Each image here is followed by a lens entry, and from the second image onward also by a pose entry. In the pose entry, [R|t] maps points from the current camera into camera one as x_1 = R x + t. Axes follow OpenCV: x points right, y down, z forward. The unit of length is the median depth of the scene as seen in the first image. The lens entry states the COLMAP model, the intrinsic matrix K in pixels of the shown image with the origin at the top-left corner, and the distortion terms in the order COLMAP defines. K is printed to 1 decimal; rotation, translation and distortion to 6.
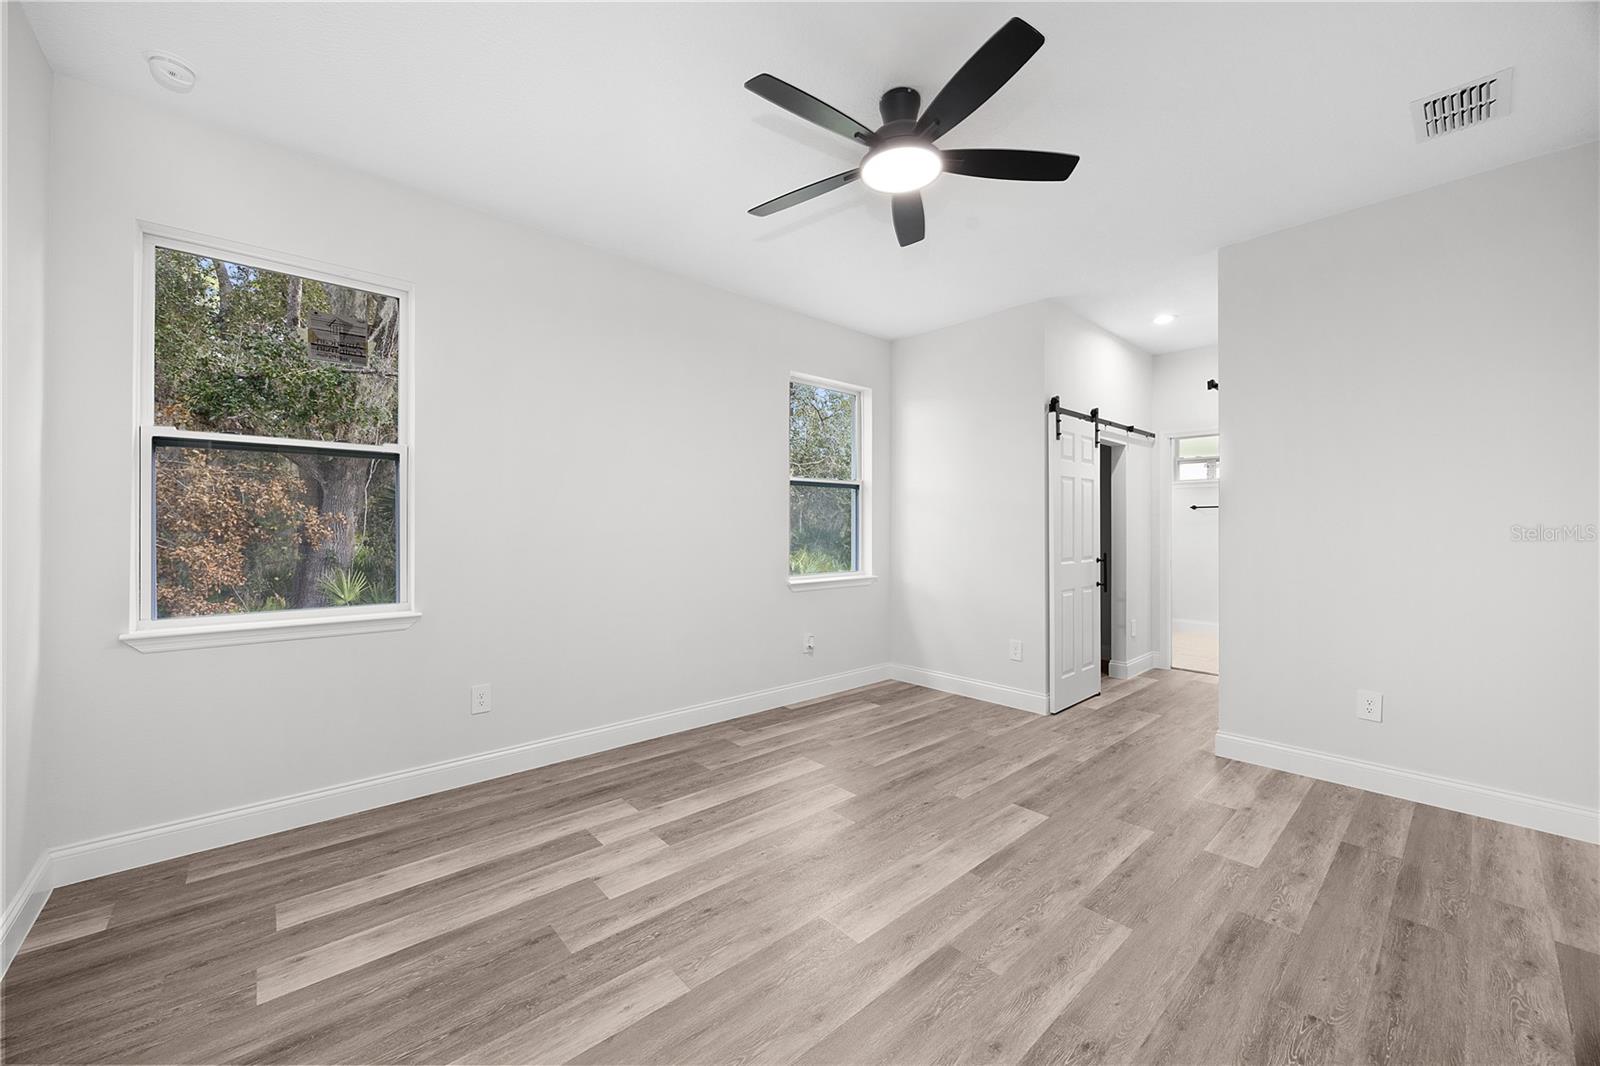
lens RADIAL K [[633.9, 0, 805.5], [0, 633.9, 529.0], [0, 0, 1]] dist [-0.001840, 0.000182]
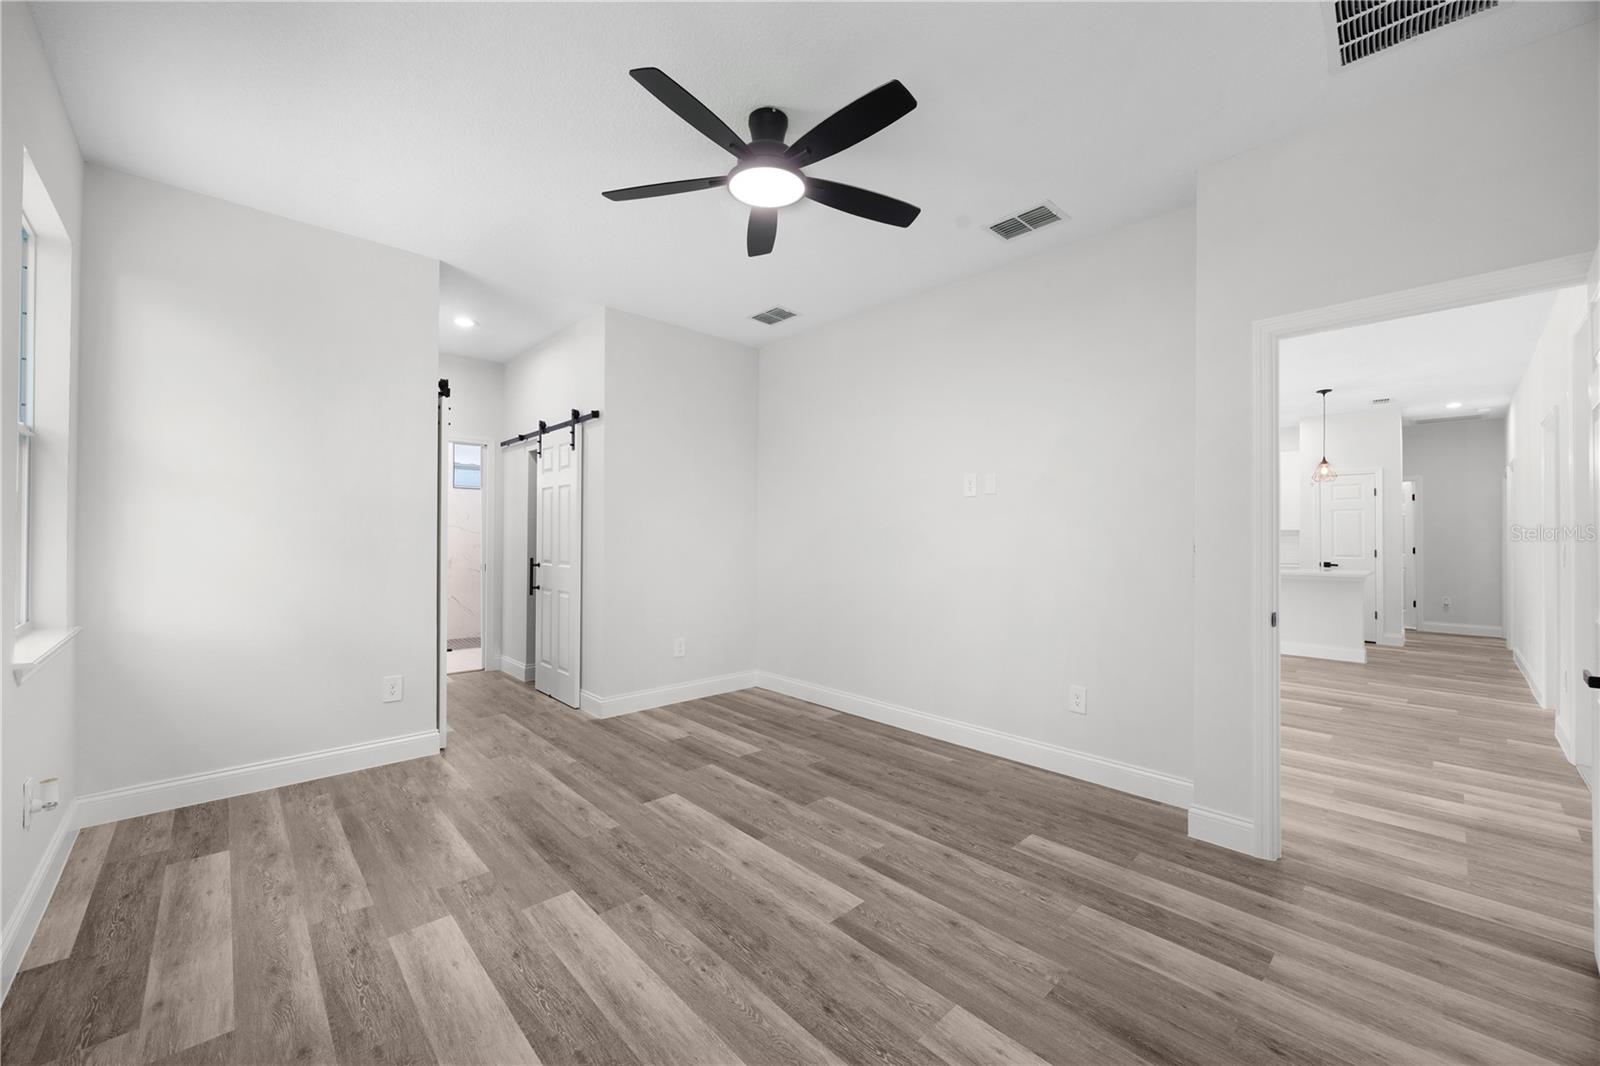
lens RADIAL K [[633.9, 0, 805.4], [0, 633.9, 533.1], [0, 0, 1]] dist [-0.001840, 0.000182]
pose [[-0.063513, 0.002697, 0.997977, -0.769541], [-0.007745, 0.999965, -0.003195, -0.004488], [-0.997951, -0.007932, -0.063490, 0.865769]]
